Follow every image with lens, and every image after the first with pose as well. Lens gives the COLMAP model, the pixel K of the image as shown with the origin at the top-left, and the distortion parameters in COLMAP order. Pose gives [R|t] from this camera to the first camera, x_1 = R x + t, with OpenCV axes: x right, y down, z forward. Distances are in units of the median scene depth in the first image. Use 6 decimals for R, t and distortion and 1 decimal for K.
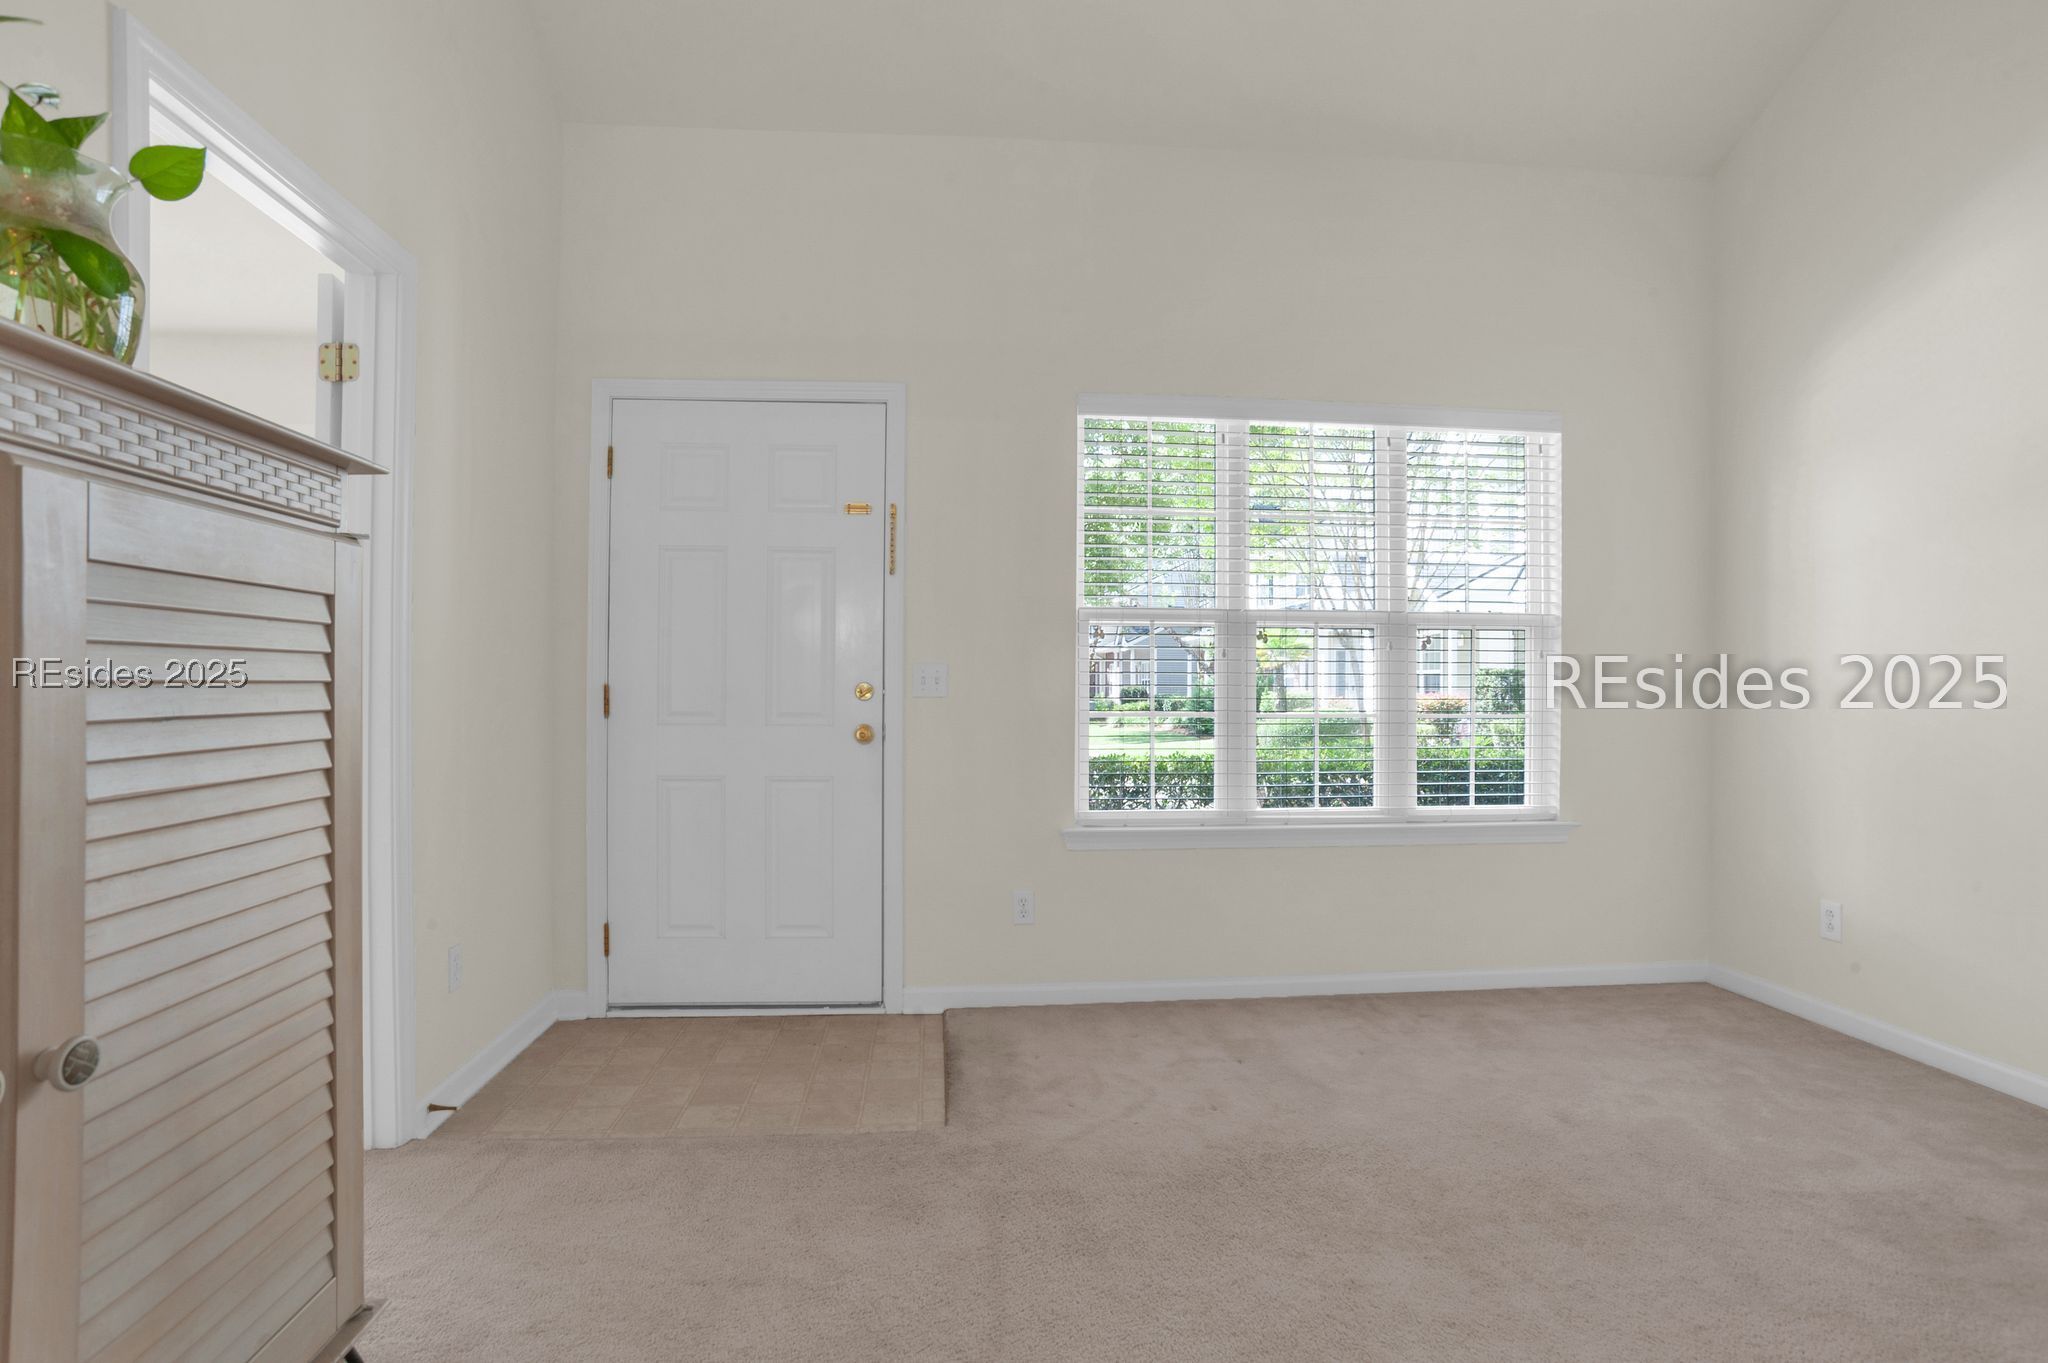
lens RADIAL K [[1065.9, 0, 1014.5], [0, 1065.9, 689.3], [0, 0, 1]] dist [-0.082132, 0.056701]
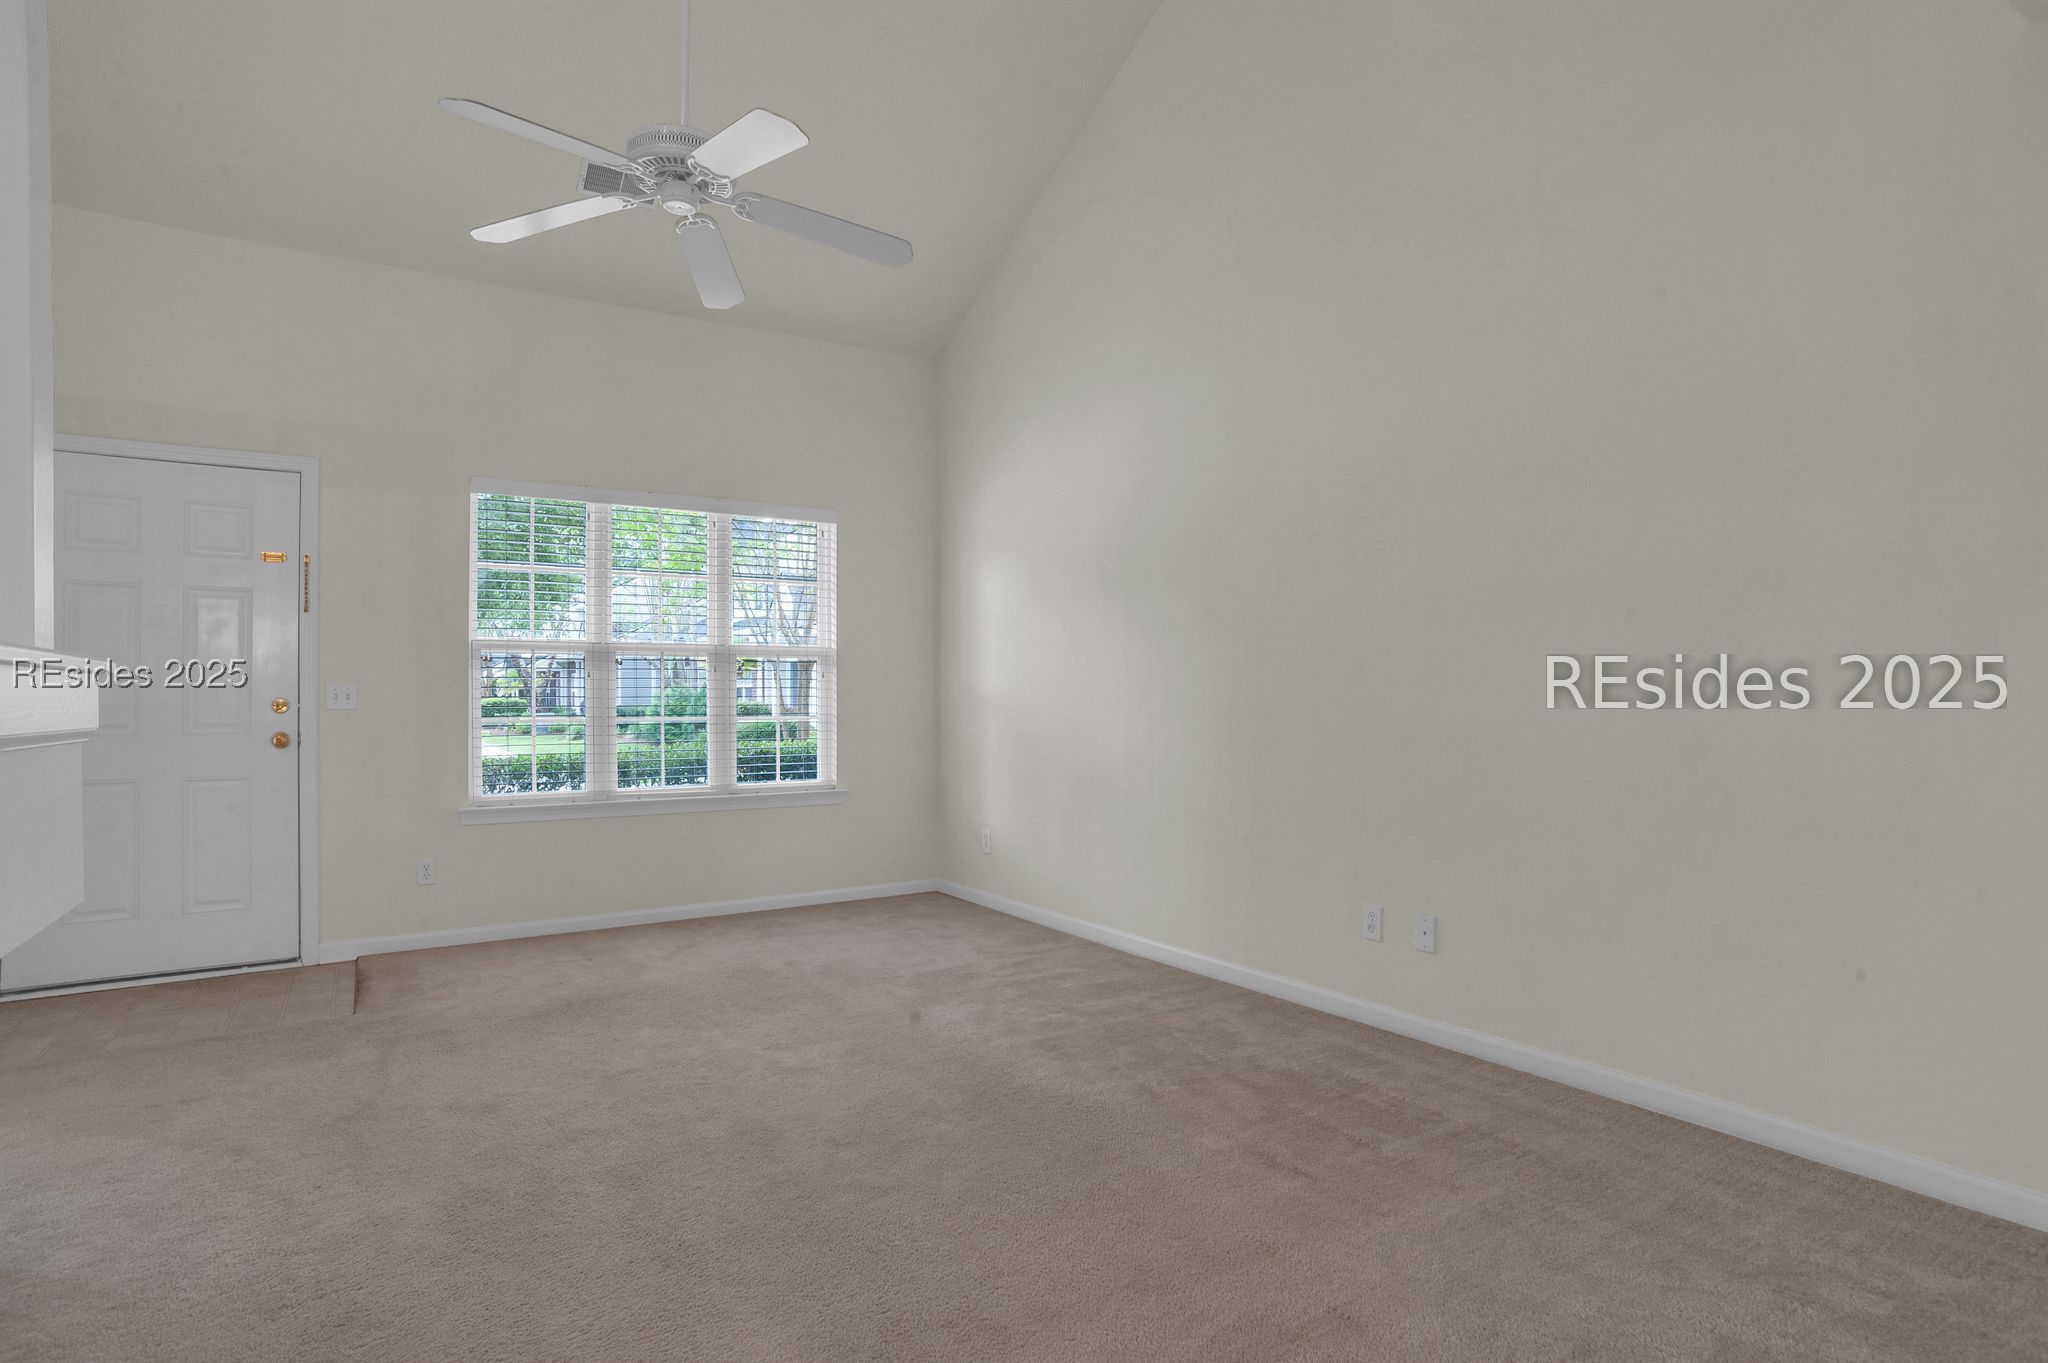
lens RADIAL K [[1065.9, 0, 1014.5], [0, 1065.9, 689.3], [0, 0, 1]] dist [-0.082132, 0.056701]
pose [[0.886135, -0.005268, 0.463398, 0.056429], [0.009121, 0.999940, -0.006074, -0.002244], [-0.463338, 0.009609, 0.886130, -0.465785]]
